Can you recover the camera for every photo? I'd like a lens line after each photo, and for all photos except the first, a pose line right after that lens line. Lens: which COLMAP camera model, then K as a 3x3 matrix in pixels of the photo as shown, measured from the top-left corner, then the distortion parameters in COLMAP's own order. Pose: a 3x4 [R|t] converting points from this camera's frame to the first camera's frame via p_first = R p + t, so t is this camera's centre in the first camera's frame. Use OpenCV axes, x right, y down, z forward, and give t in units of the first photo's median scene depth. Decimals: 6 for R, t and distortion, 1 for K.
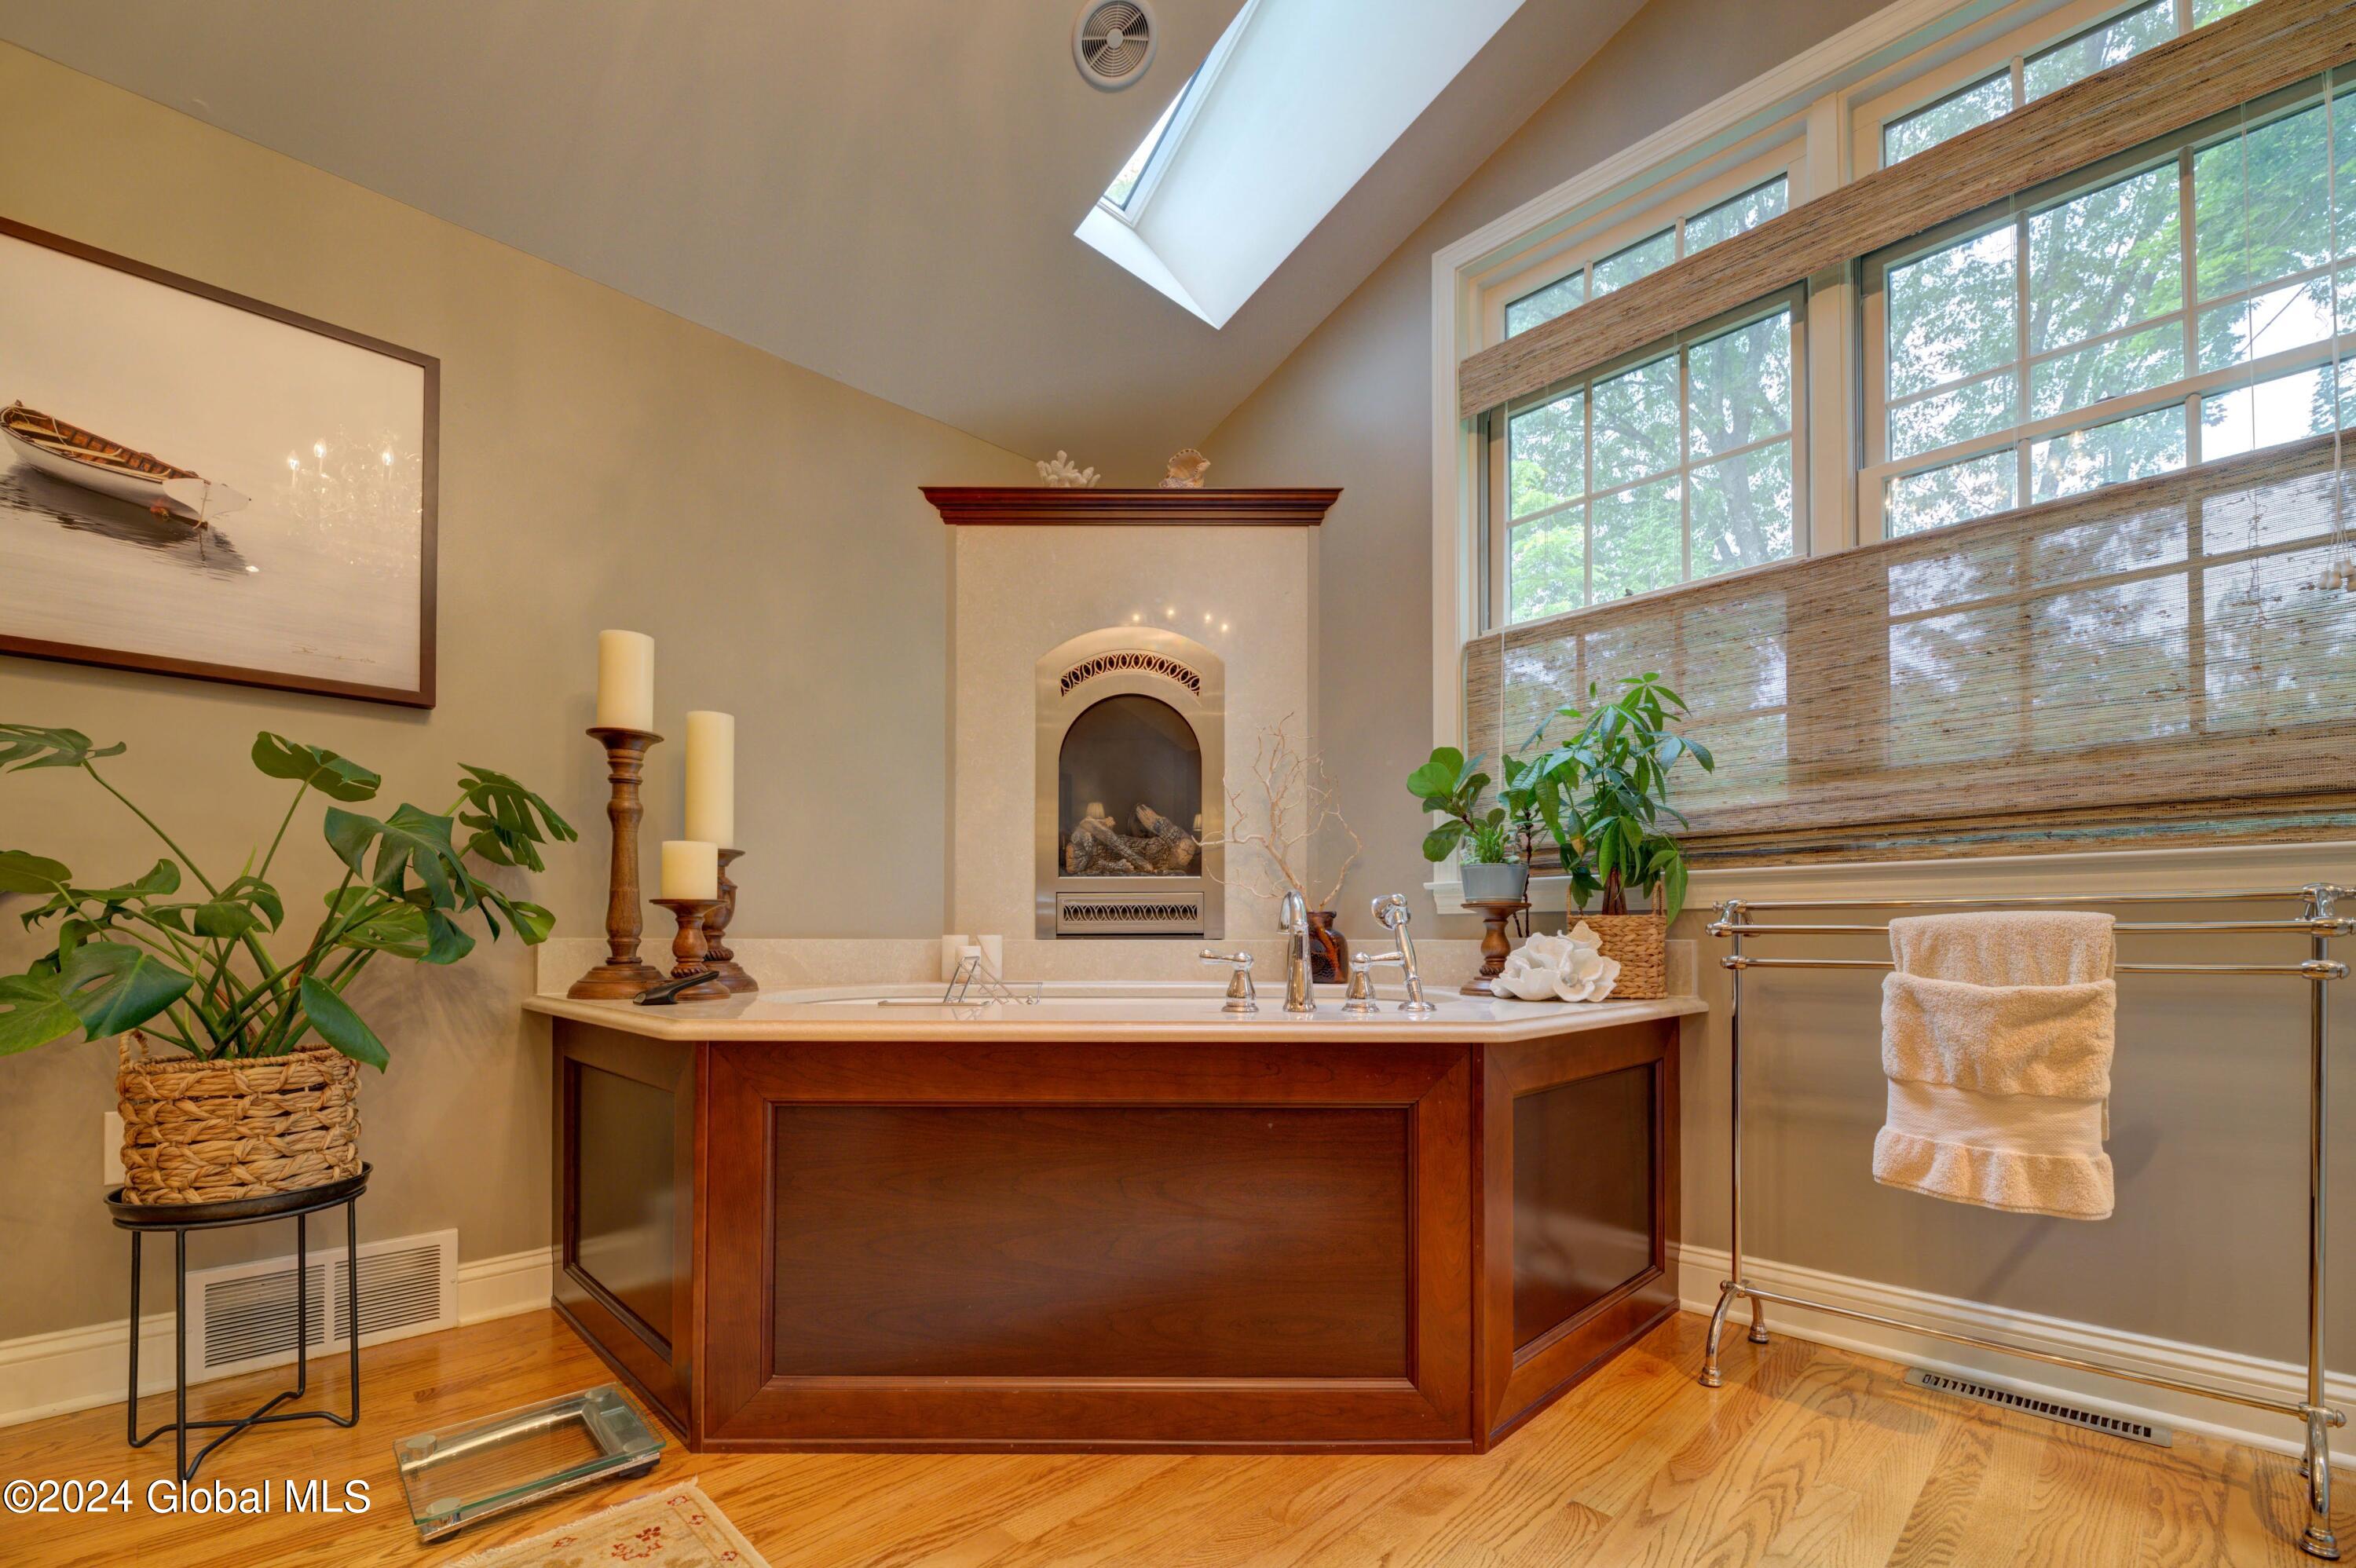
lens RADIAL K [[971.4, 0, 1219.2], [0, 971.4, 941.7], [0, 0, 1]] dist [0.000308, -0.003703]
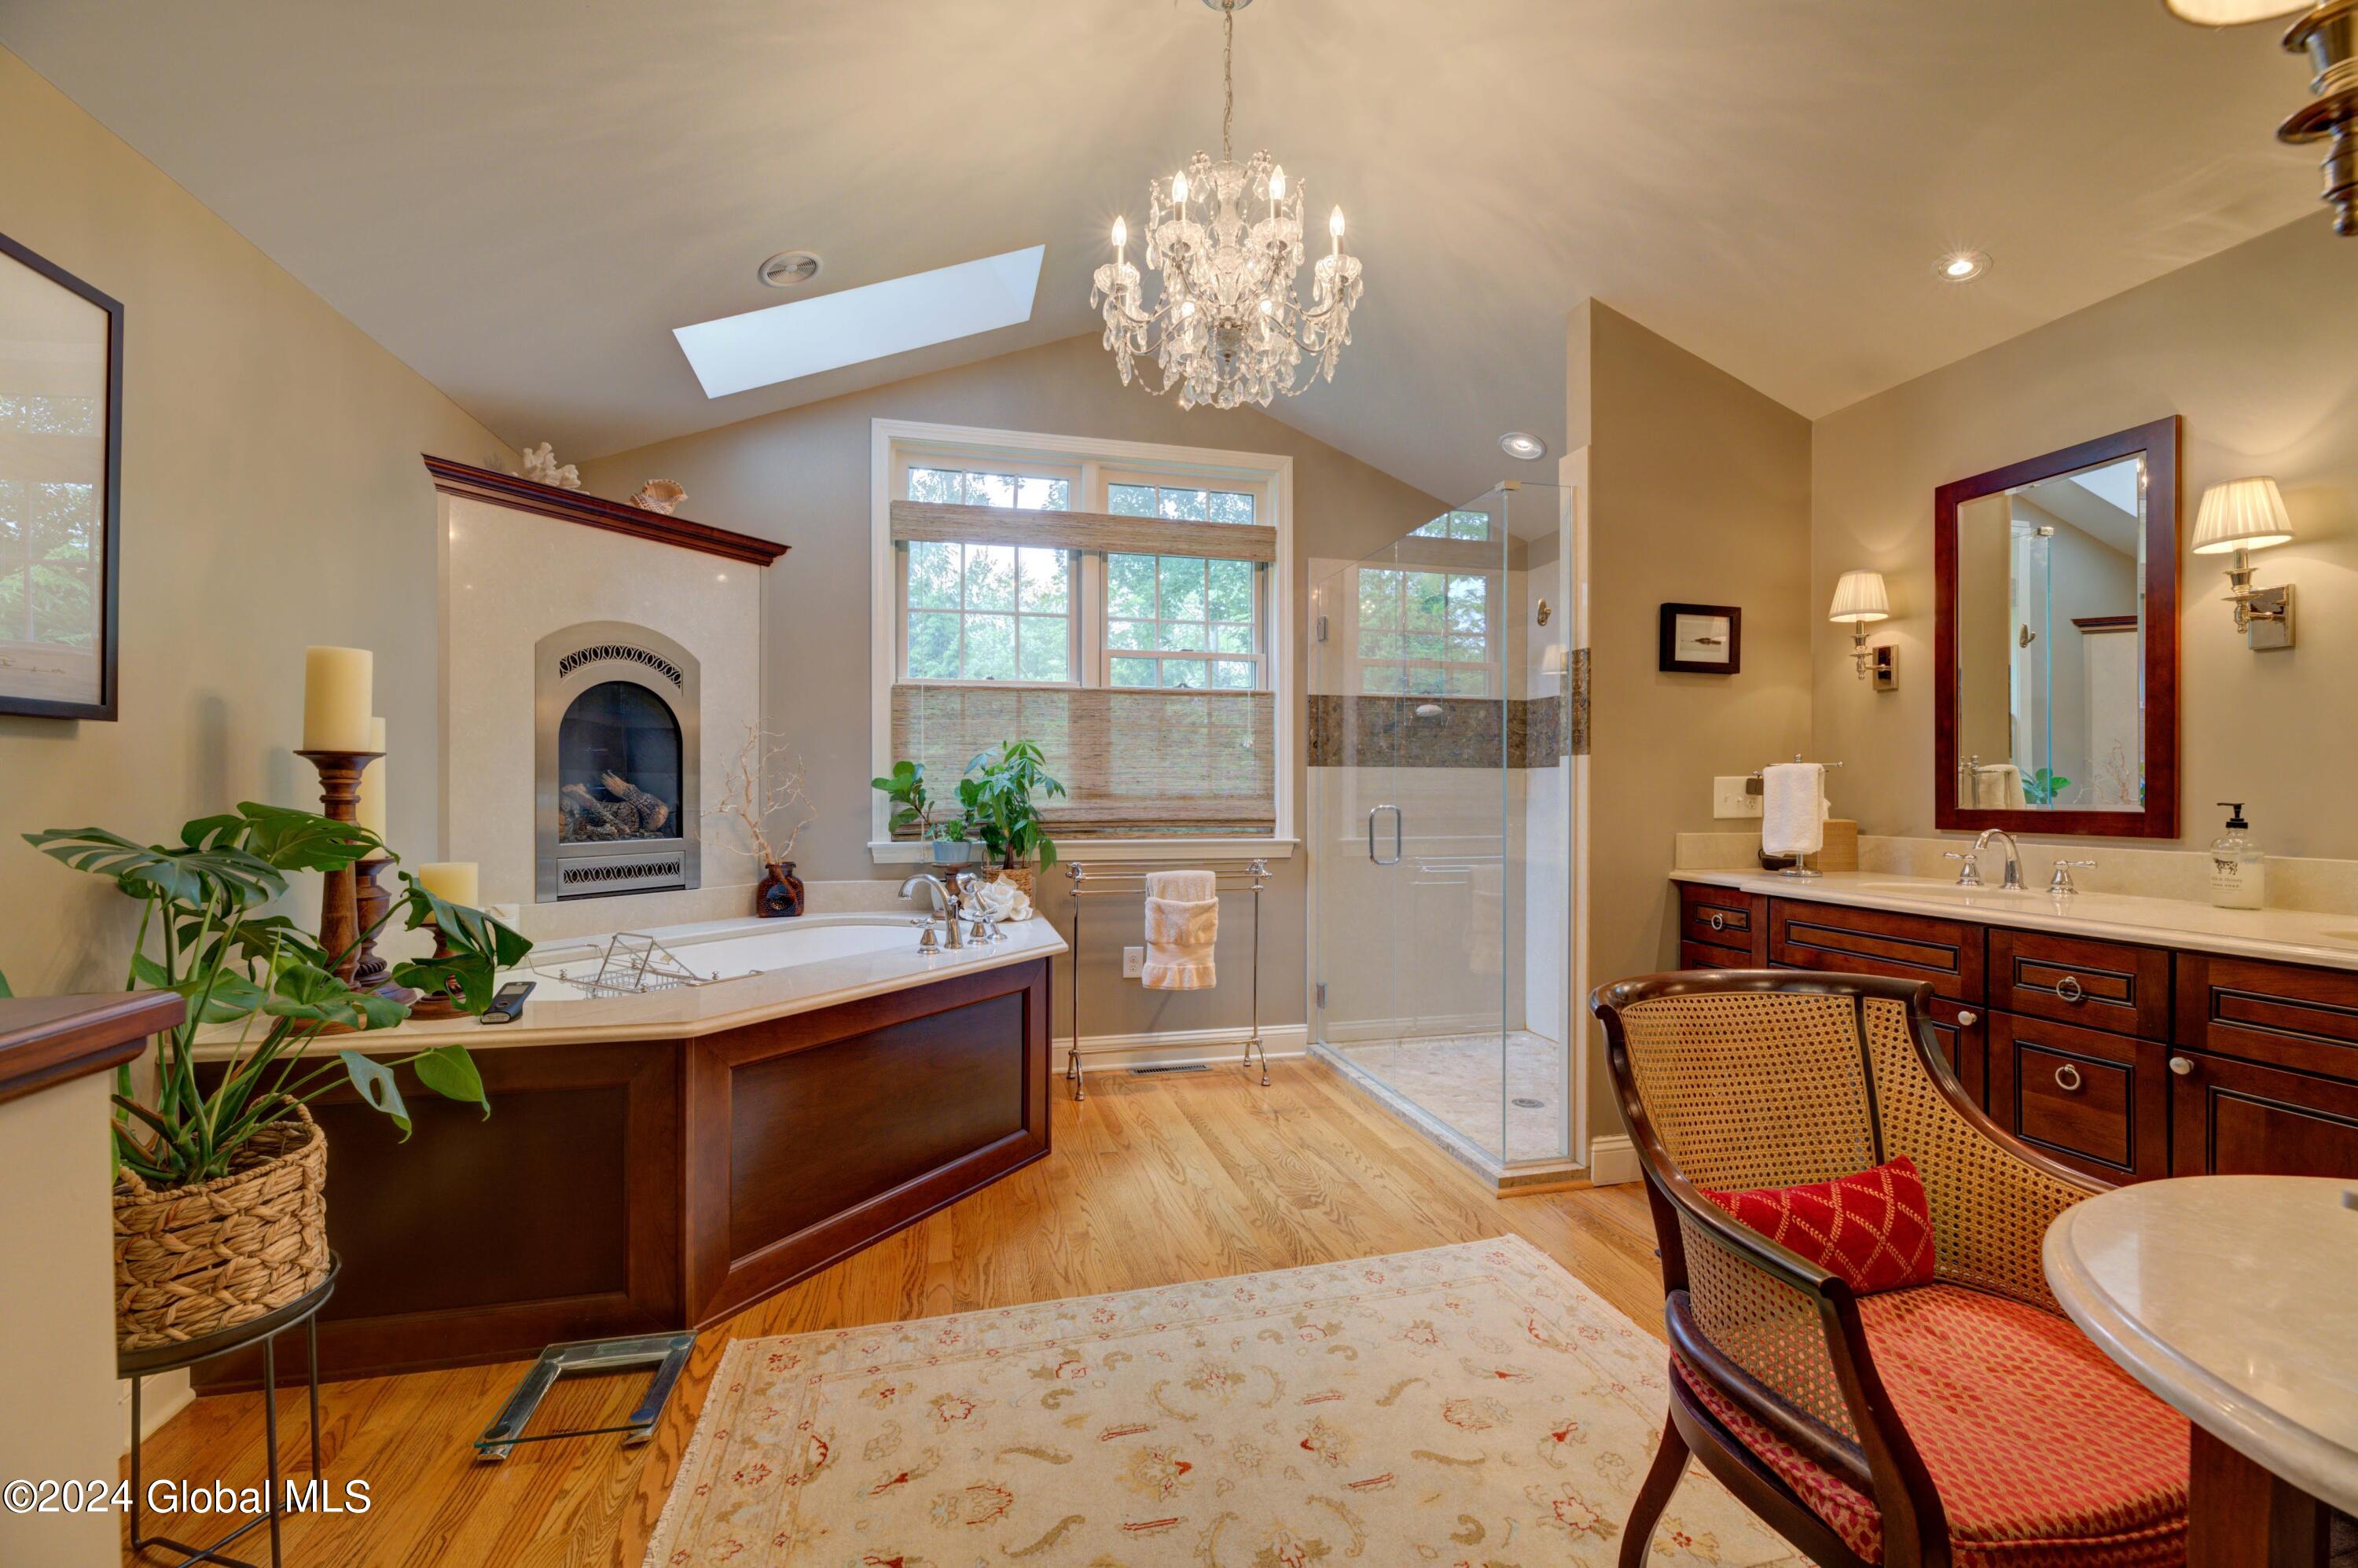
lens RADIAL K [[972.3, 0, 1159.6], [0, 972.3, 789.7], [0, 0, 1]] dist [0.000308, -0.003703]
pose [[0.523575, -0.000396, 0.851979, -1.062518], [-0.006296, 0.999971, 0.004334, -0.196004], [-0.851956, -0.007633, 0.523558, -0.203390]]
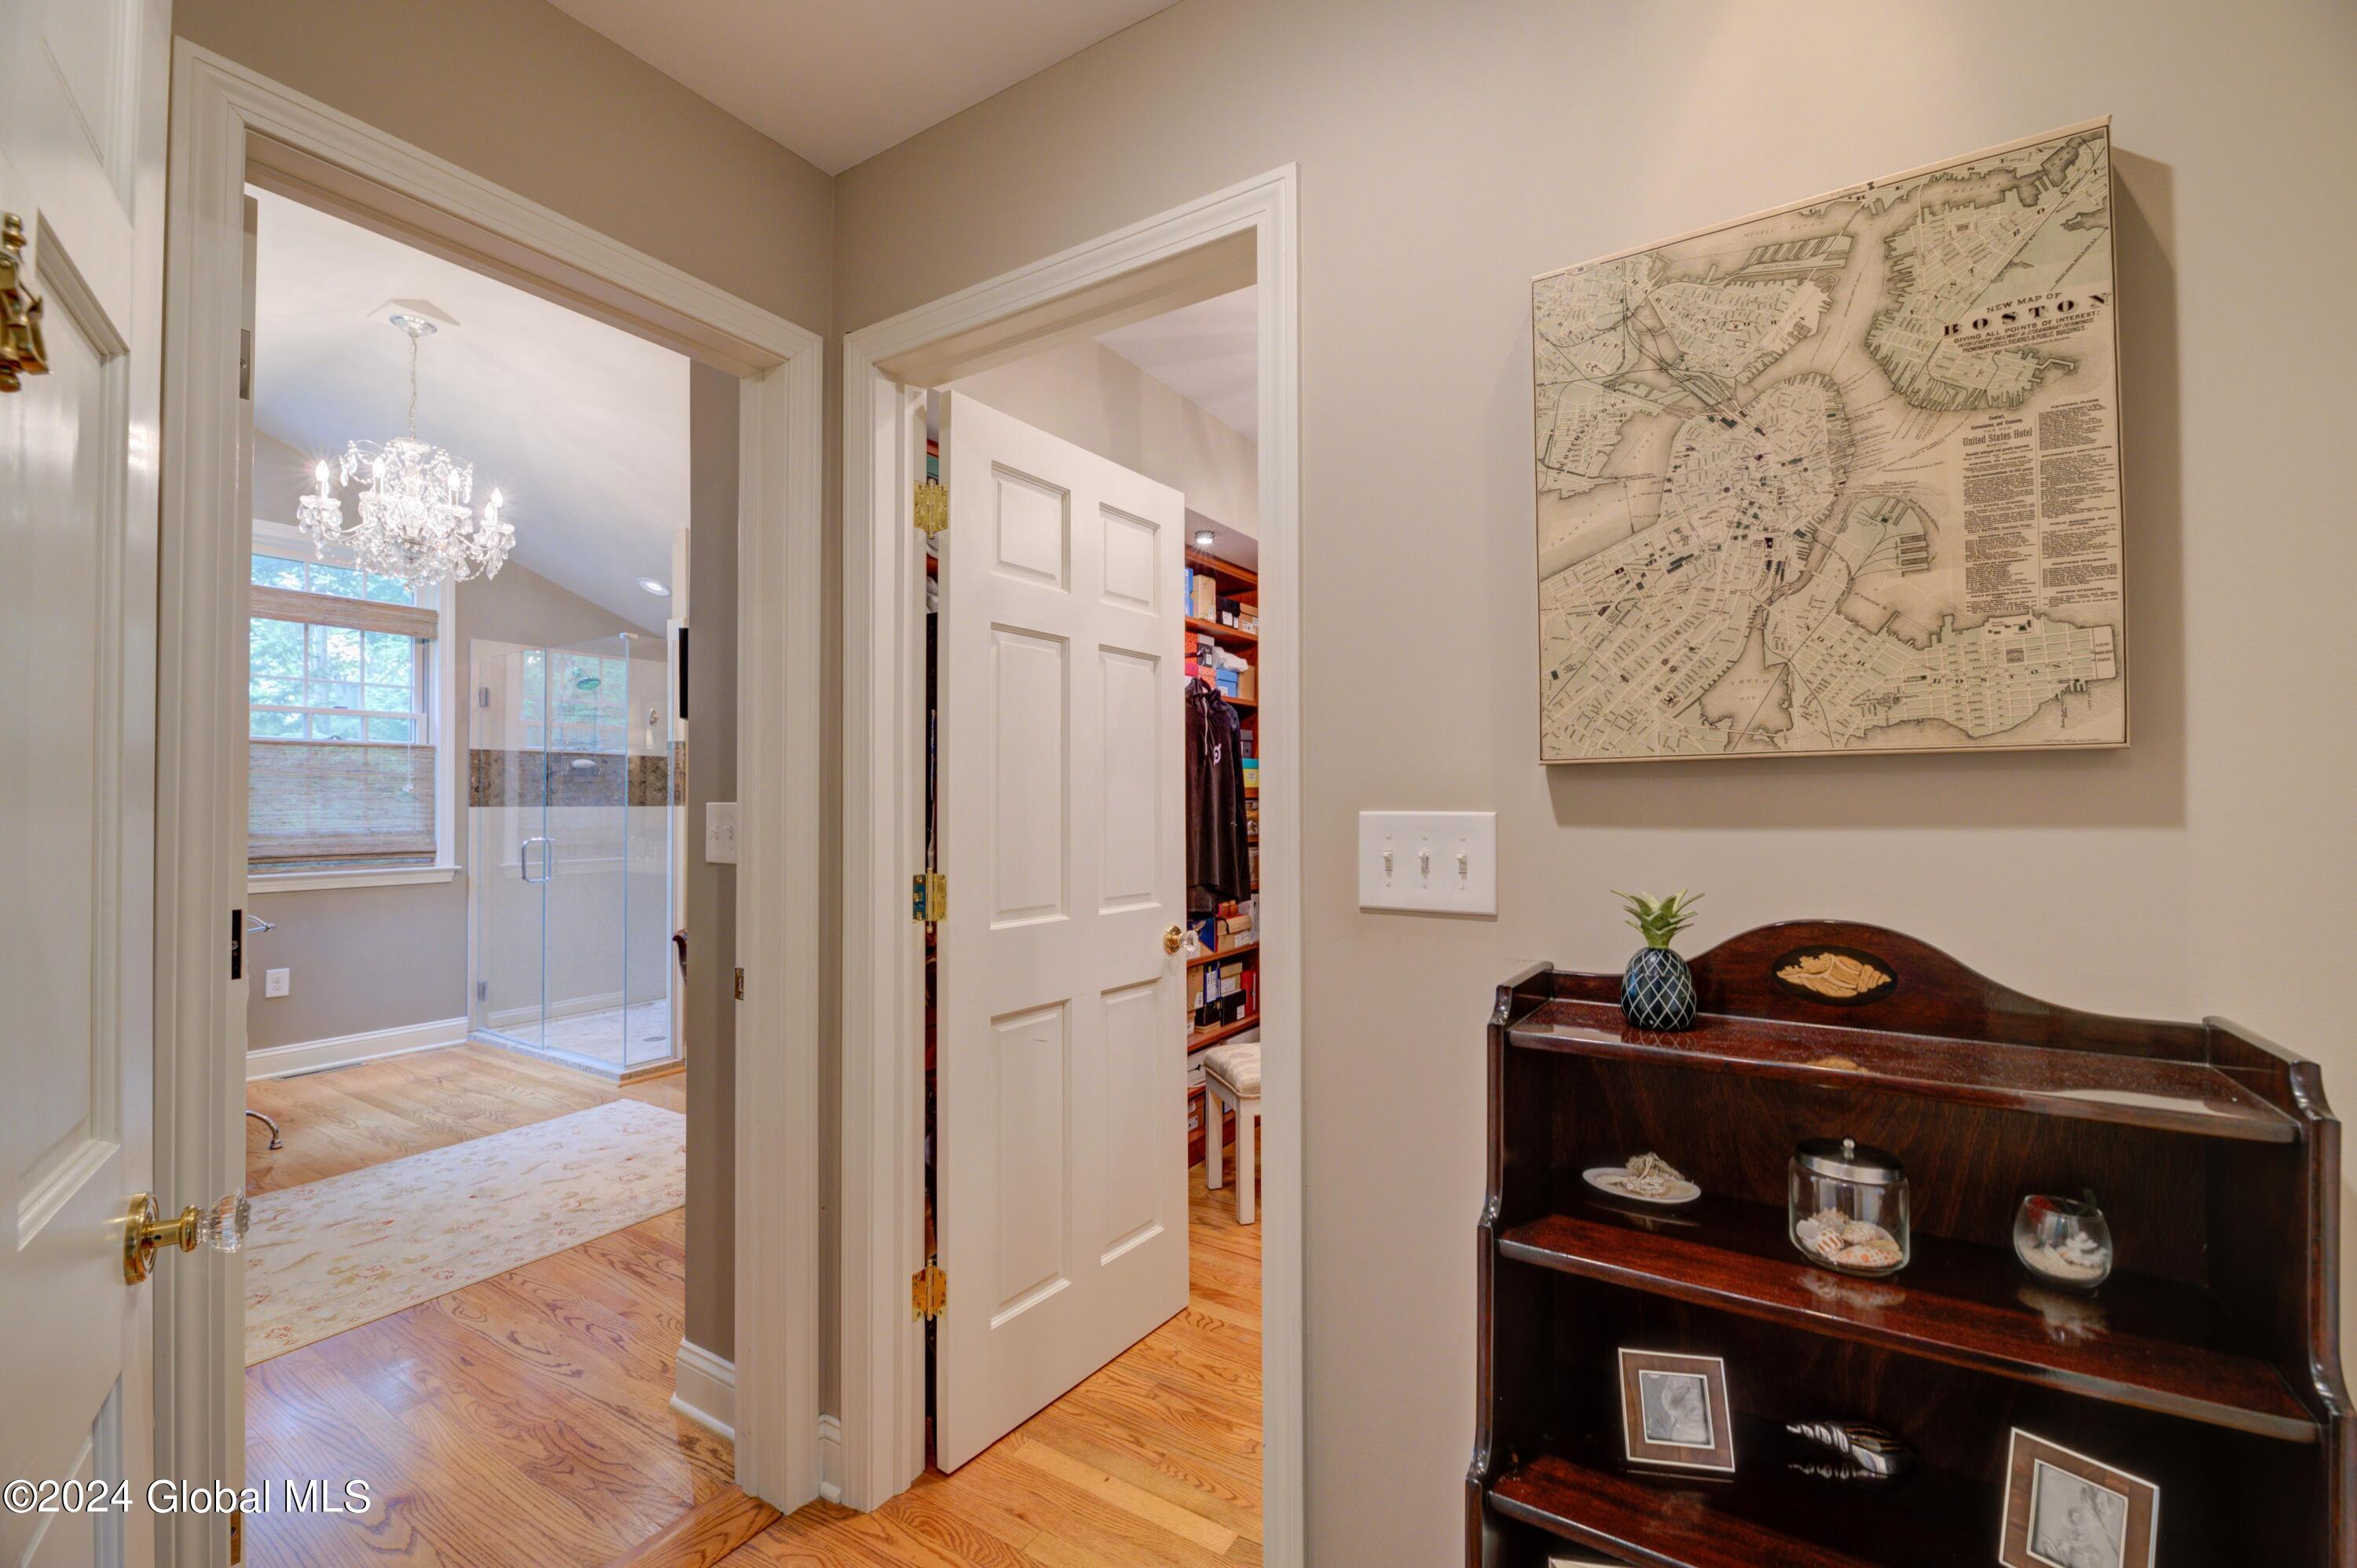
lens RADIAL K [[971.8, 0, 1213.1], [0, 971.8, 793.8], [0, 0, 1]] dist [0.000308, -0.003703]
pose [[-0.256628, 0.007387, 0.966482, -2.169638], [-0.005696, 0.999942, -0.009155, -0.265321], [-0.966493, -0.007855, -0.256571, -0.649665]]
